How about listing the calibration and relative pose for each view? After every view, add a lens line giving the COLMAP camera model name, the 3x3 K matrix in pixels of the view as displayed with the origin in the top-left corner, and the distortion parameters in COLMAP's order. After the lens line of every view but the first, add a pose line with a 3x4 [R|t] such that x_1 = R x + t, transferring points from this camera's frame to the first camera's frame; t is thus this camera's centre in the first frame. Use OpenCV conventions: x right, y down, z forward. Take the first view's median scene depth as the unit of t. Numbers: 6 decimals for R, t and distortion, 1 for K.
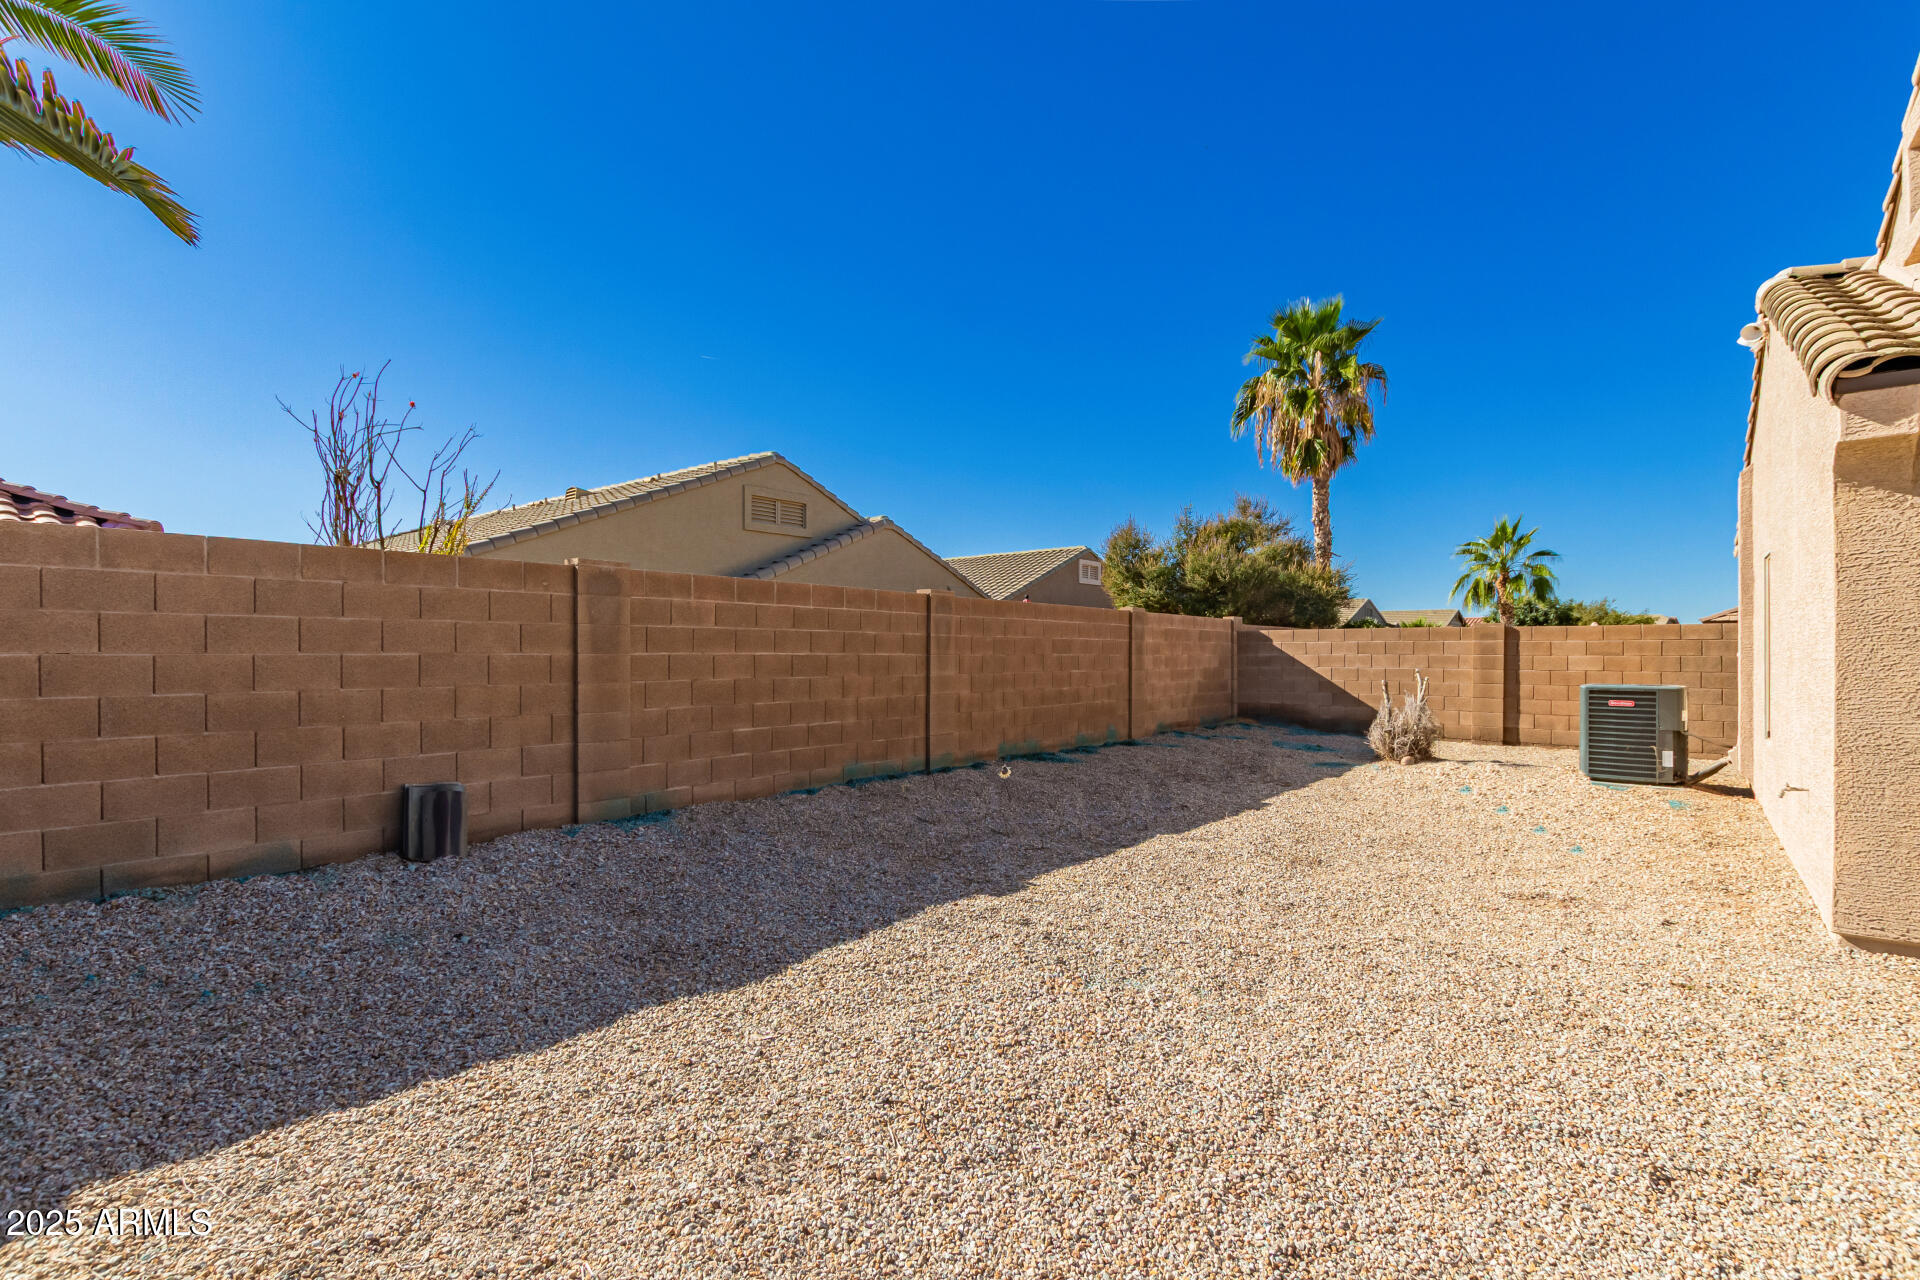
lens RADIAL K [[874.3, 0, 958.0], [0, 874.3, 644.5], [0, 0, 1]] dist [0.008614, -0.002978]
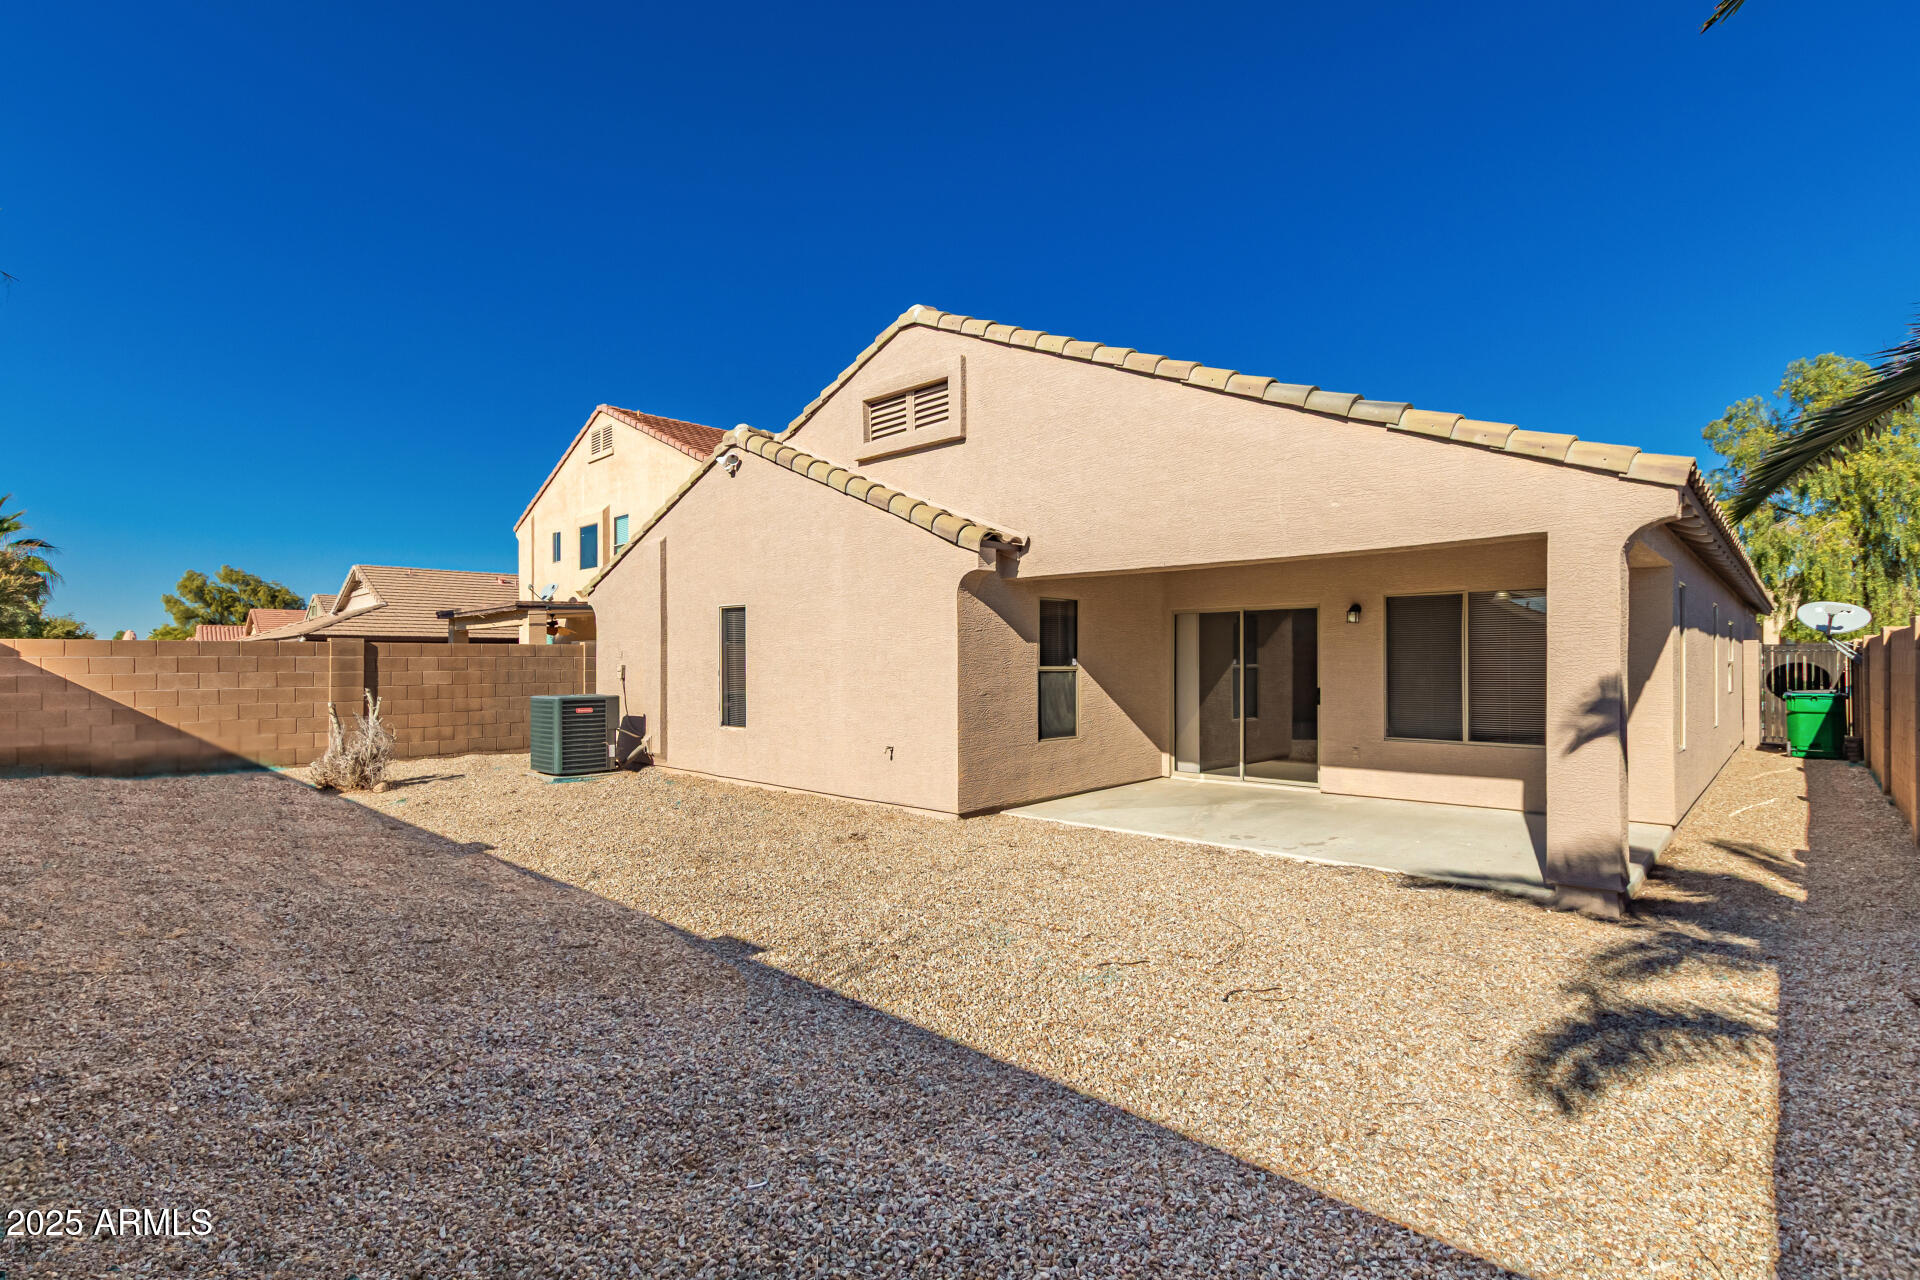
lens RADIAL K [[874.3, 0, 960.1], [0, 874.3, 658.6], [0, 0, 1]] dist [0.008614, -0.002978]
pose [[0.095476, -0.000258, 0.995432, -0.265154], [-0.006097, 0.999981, 0.000844, -0.006562], [-0.995413, -0.006149, 0.095473, 0.221096]]
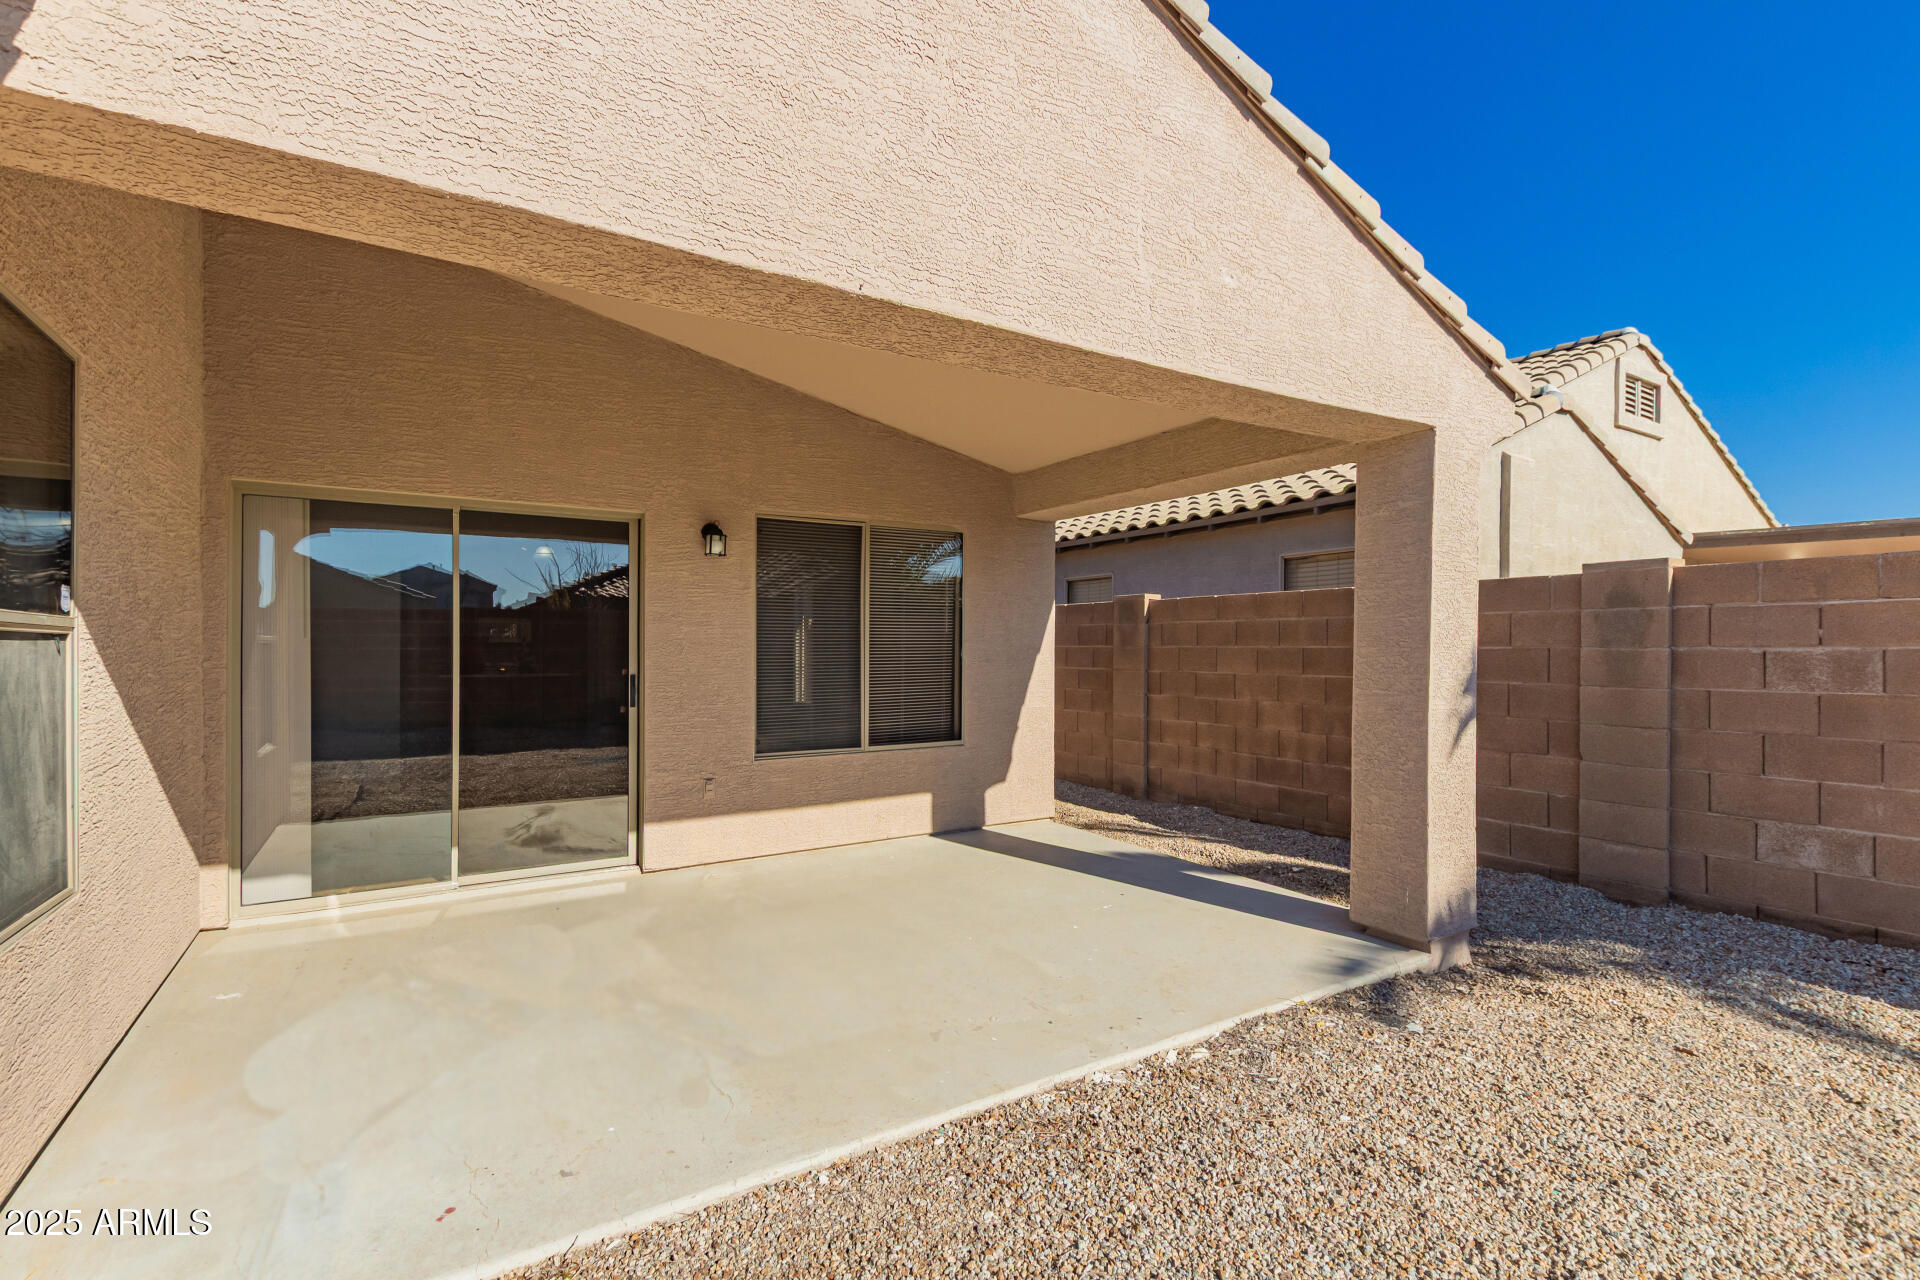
lens RADIAL K [[874.3, 0, 929.5], [0, 874.3, 650.4], [0, 0, 1]] dist [0.008614, -0.002978]
pose [[-0.937026, -0.003626, 0.349240, 0.178430], [-0.005906, 0.999968, -0.005464, 0.005579], [-0.349209, -0.007183, -0.937017, 0.296231]]
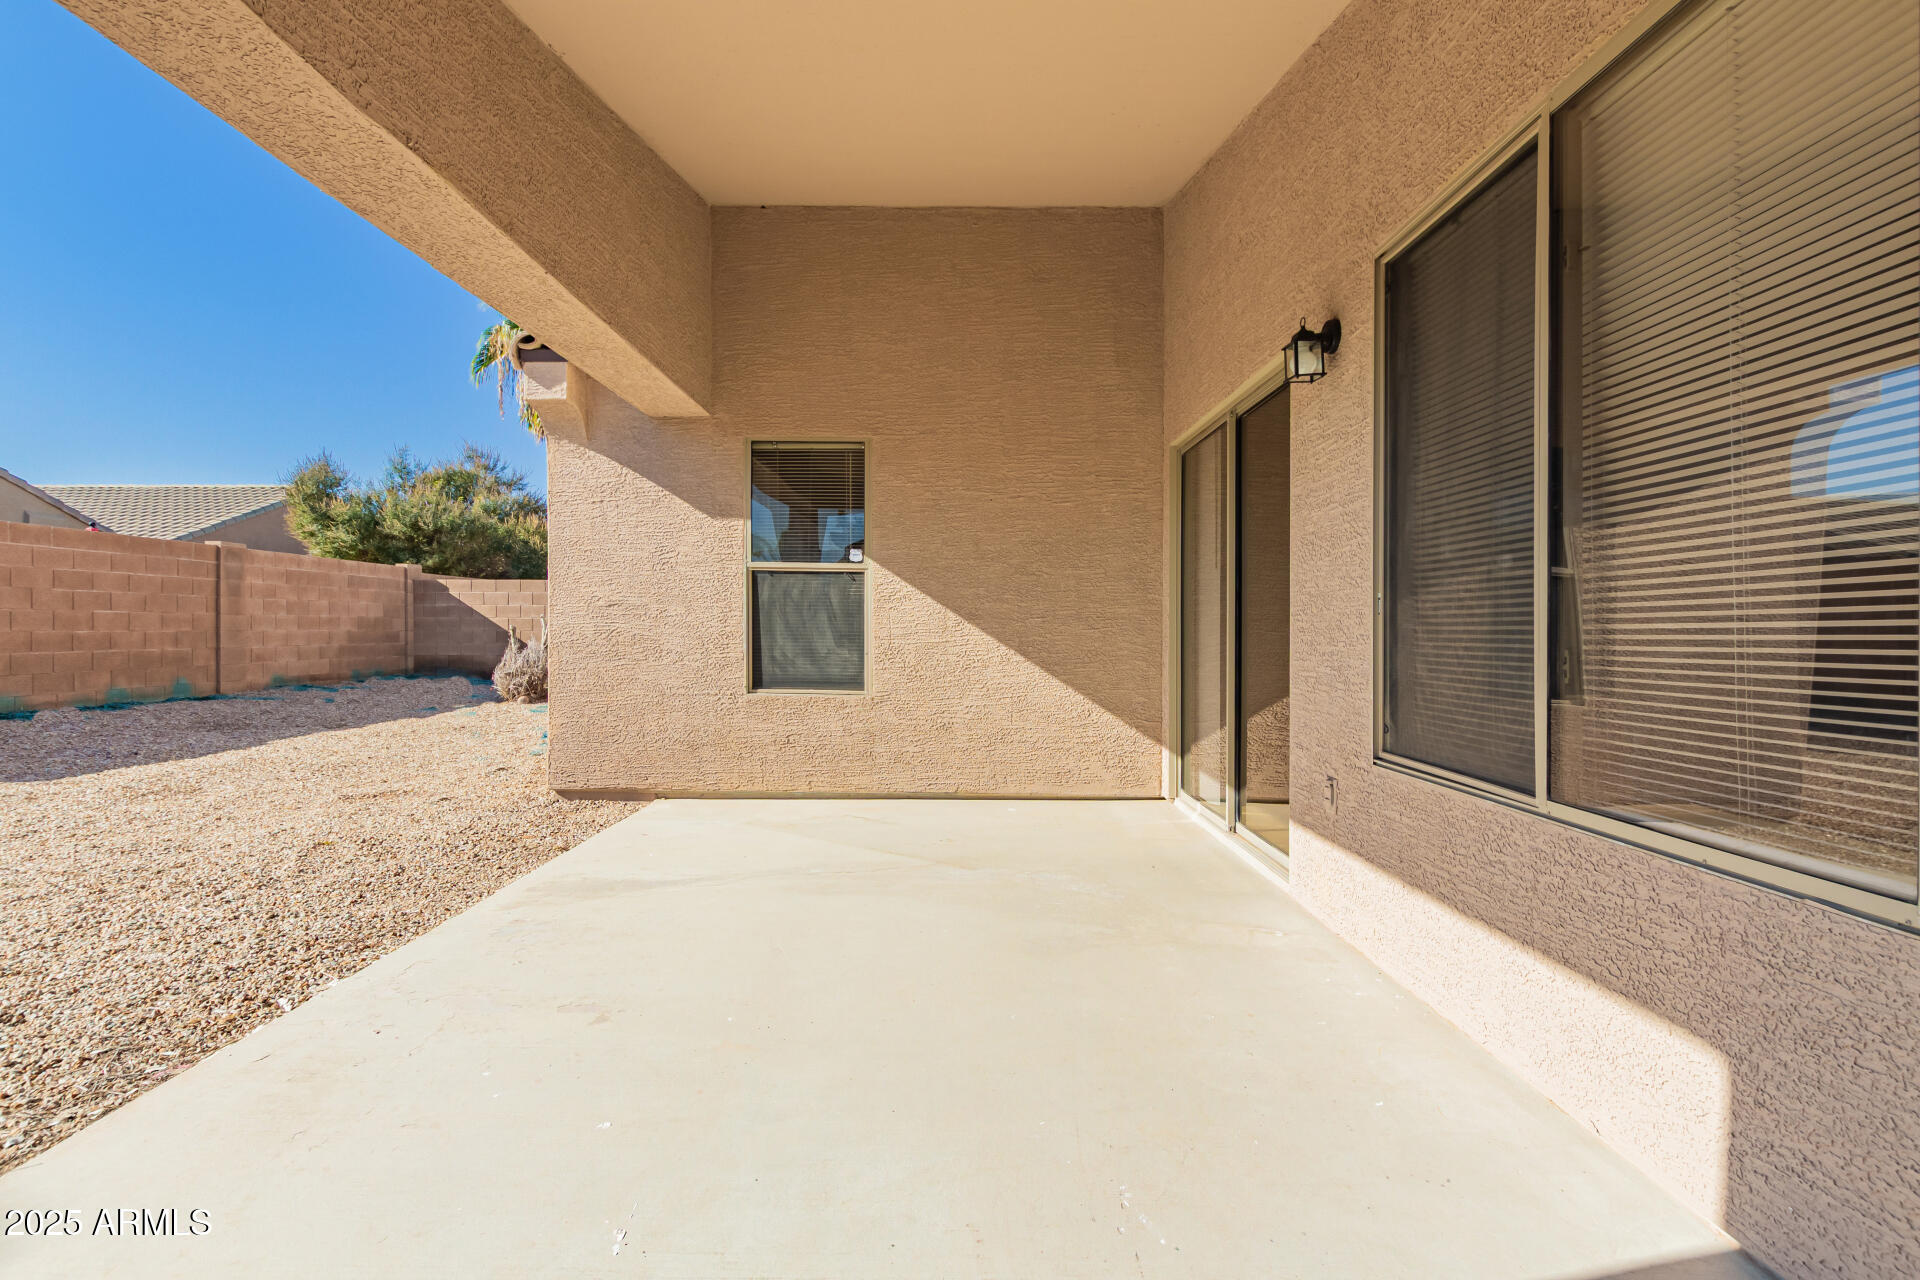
lens RADIAL K [[874.3, 0, 924.7], [0, 874.3, 628.5], [0, 0, 1]] dist [0.008614, -0.002978]
pose [[0.791519, 0.004458, 0.611129, 0.191695], [-0.013722, 0.999851, 0.010479, 0.021728], [-0.610991, -0.016681, 0.791462, -0.098920]]
